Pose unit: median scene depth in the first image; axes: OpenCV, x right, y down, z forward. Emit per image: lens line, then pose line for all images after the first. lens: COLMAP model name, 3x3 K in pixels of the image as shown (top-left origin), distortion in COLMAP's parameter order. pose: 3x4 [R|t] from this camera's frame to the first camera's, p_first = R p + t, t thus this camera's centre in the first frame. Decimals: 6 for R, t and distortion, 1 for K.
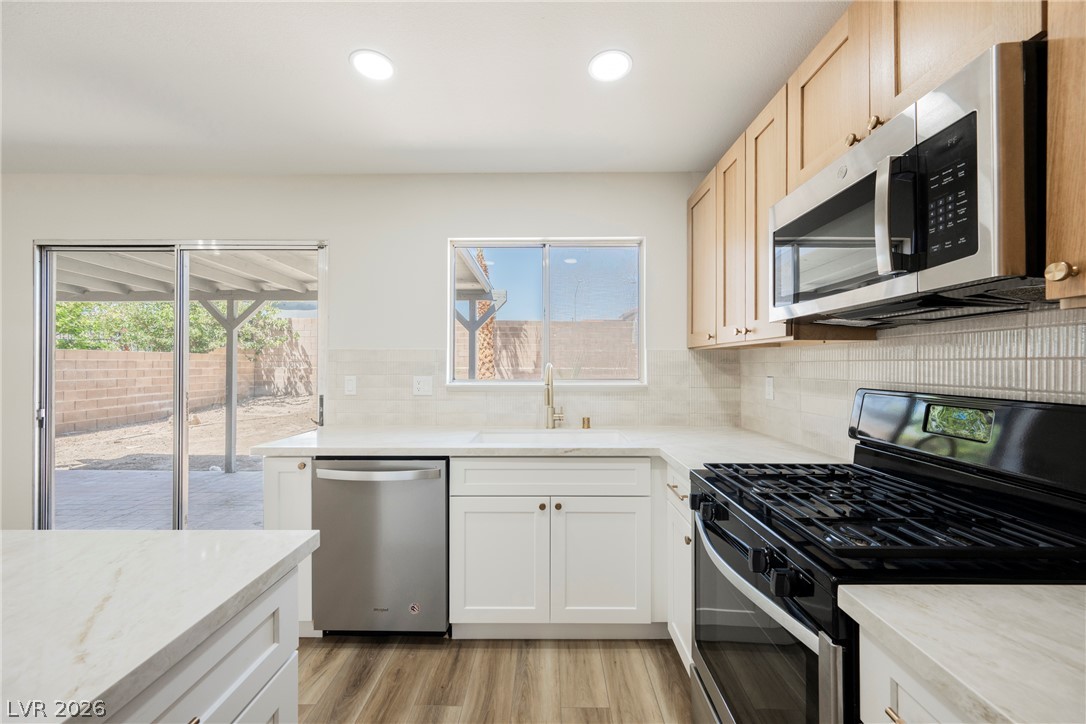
lens RADIAL K [[422.2, 0, 549.1], [0, 422.2, 362.5], [0, 0, 1]] dist [0.002419, 0.000061]
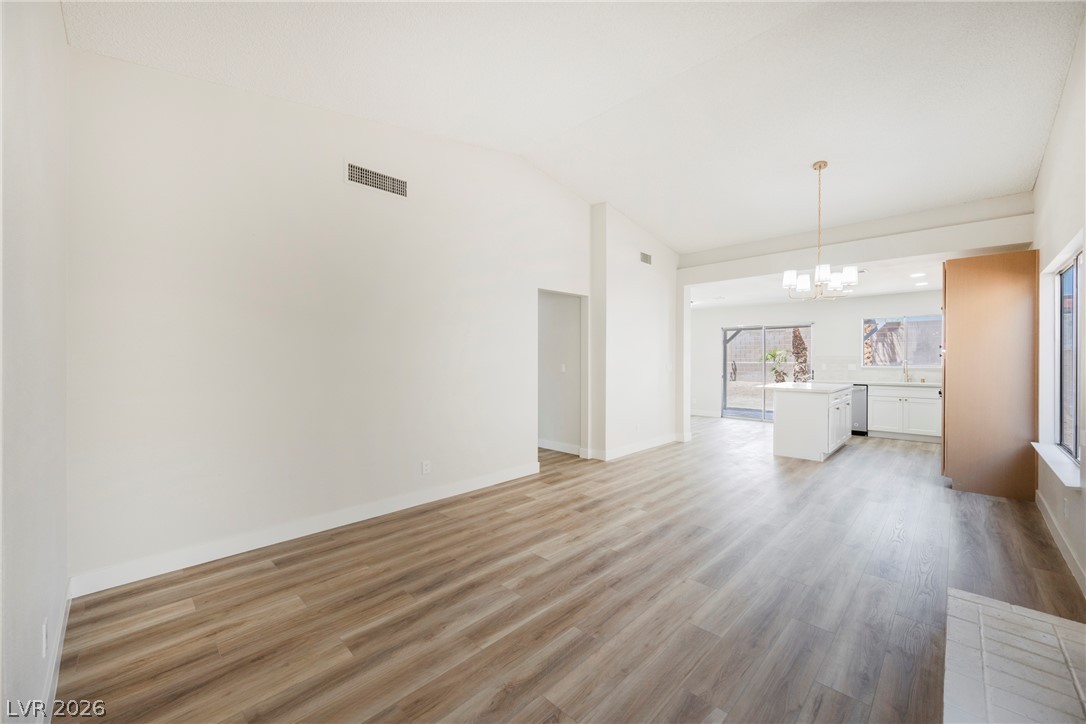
lens RADIAL K [[422.2, 0, 549.1], [0, 422.2, 362.5], [0, 0, 1]] dist [0.002419, 0.000061]
pose [[0.722777, 0.004847, -0.691064, 0.232587], [0.004432, 0.999922, 0.011648, -0.024965], [0.691067, -0.011482, 0.722700, -2.756106]]
